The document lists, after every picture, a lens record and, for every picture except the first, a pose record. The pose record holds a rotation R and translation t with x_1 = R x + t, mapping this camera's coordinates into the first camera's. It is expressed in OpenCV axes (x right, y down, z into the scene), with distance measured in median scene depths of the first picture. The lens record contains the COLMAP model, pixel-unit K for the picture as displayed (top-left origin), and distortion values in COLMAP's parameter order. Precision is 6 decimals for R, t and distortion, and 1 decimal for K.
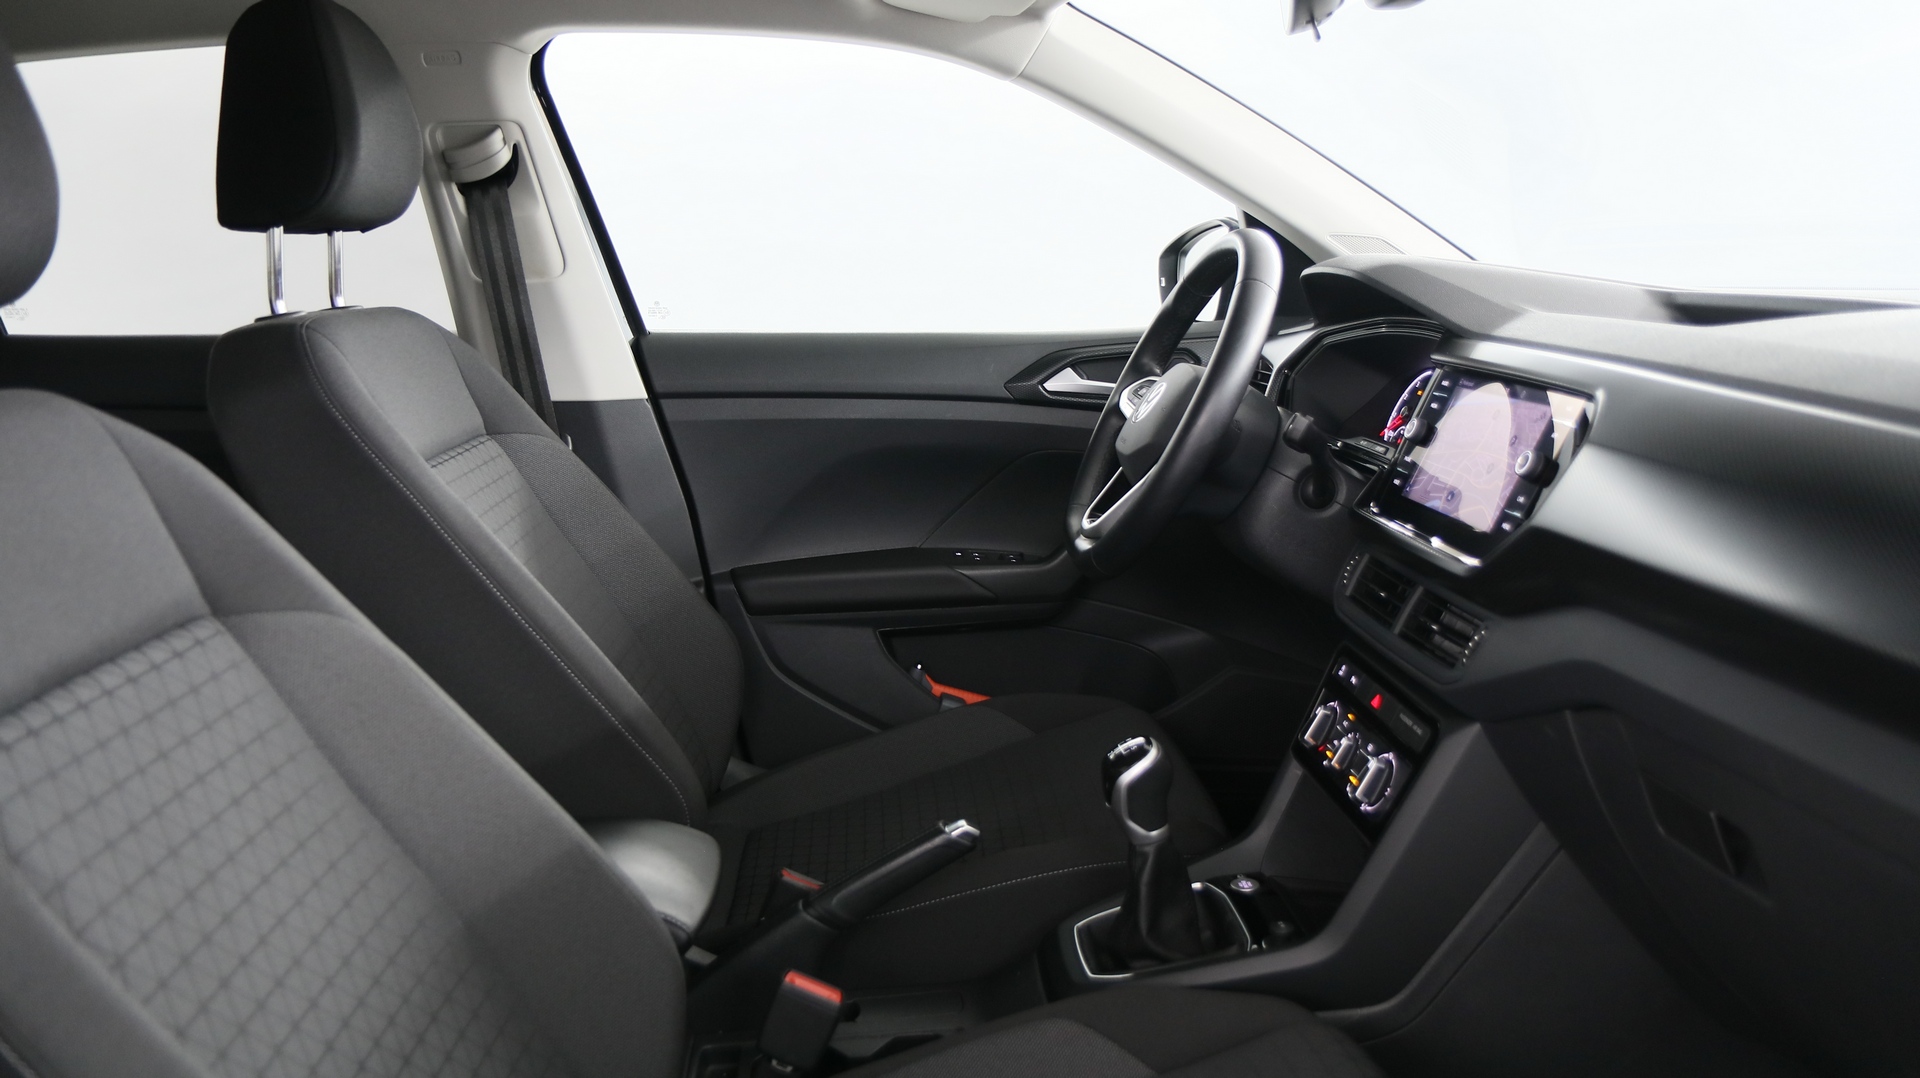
lens RADIAL K [[1473.7, 0, 960.0], [0, 1473.7, 539.0], [0, 0, 1]] dist [-0.011031, -0.004087]
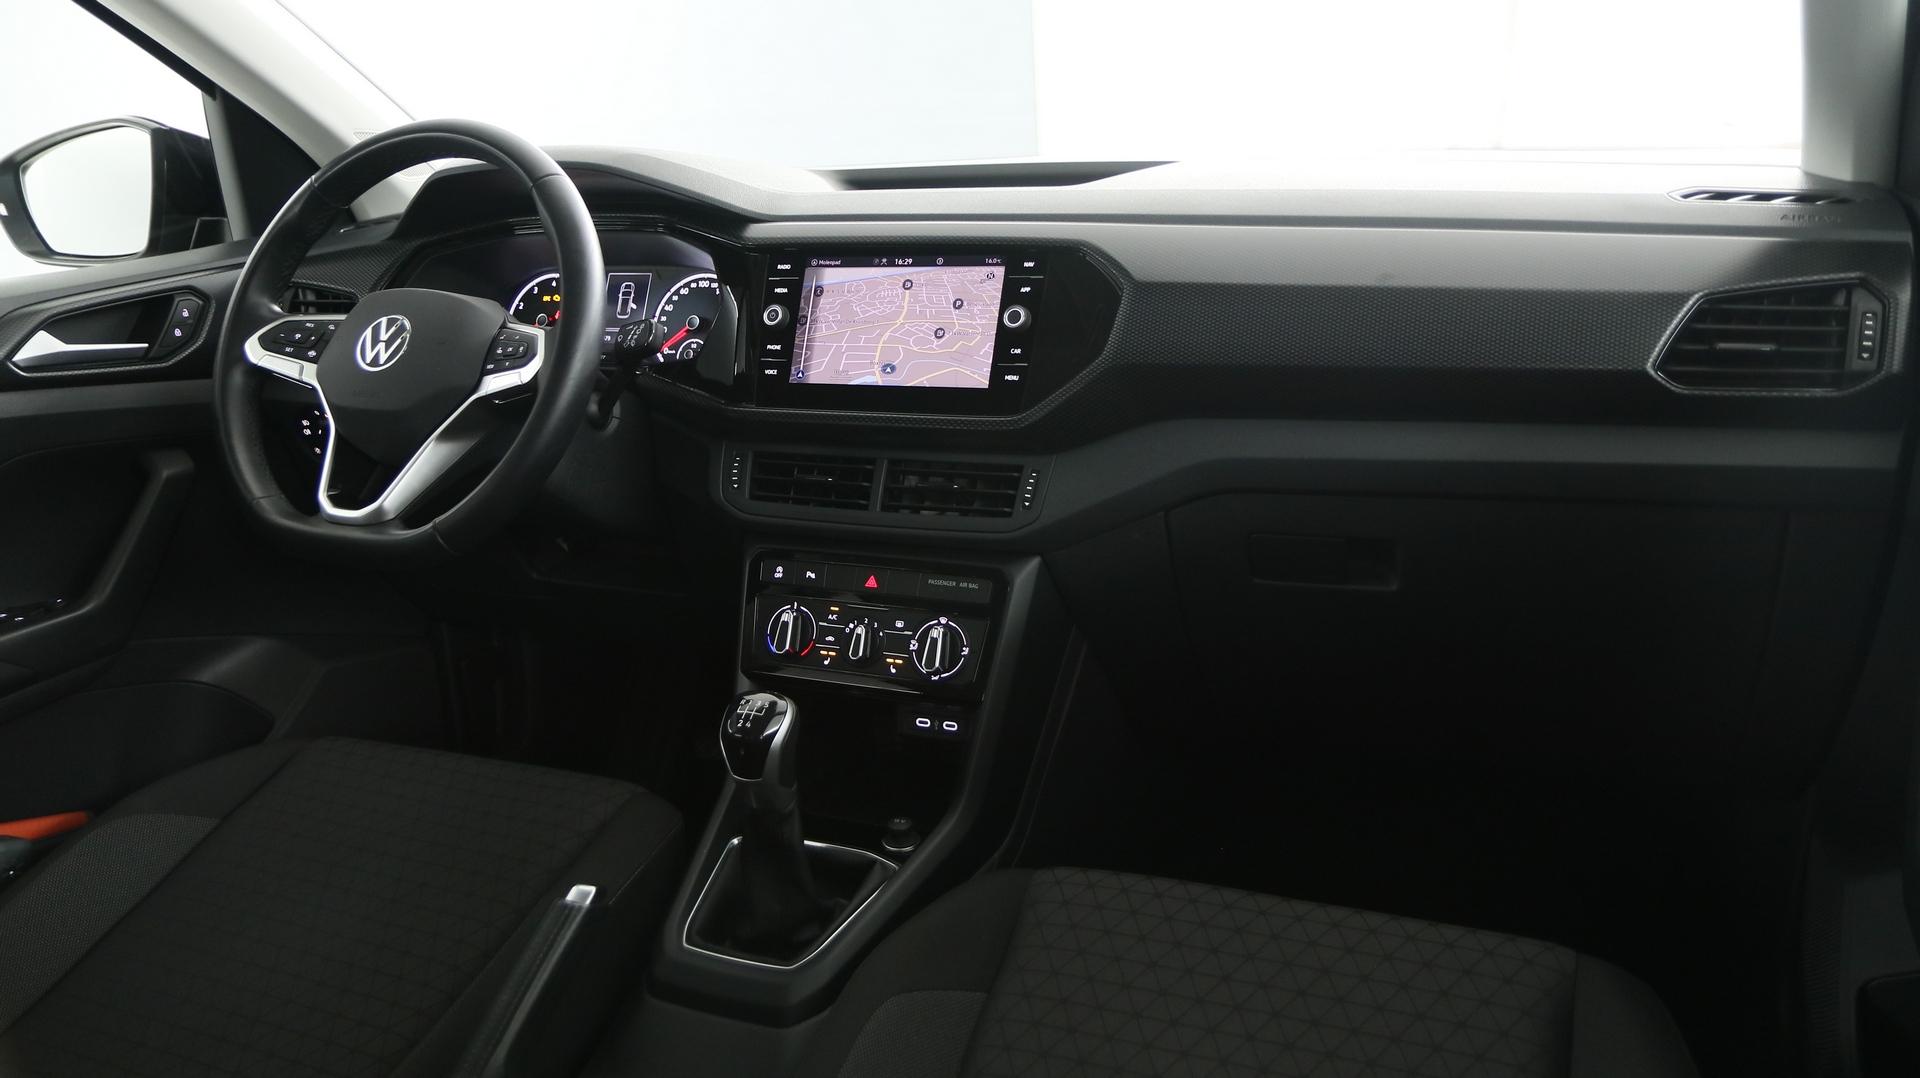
lens RADIAL K [[1473.7, 0, 960.0], [0, 1473.7, 539.0], [0, 0, 1]] dist [-0.011031, -0.004087]
pose [[0.450648, -0.248690, 0.857362, -0.547816], [0.203551, 0.963738, 0.172555, -0.080064], [-0.869186, 0.096755, 0.484927, 0.454754]]
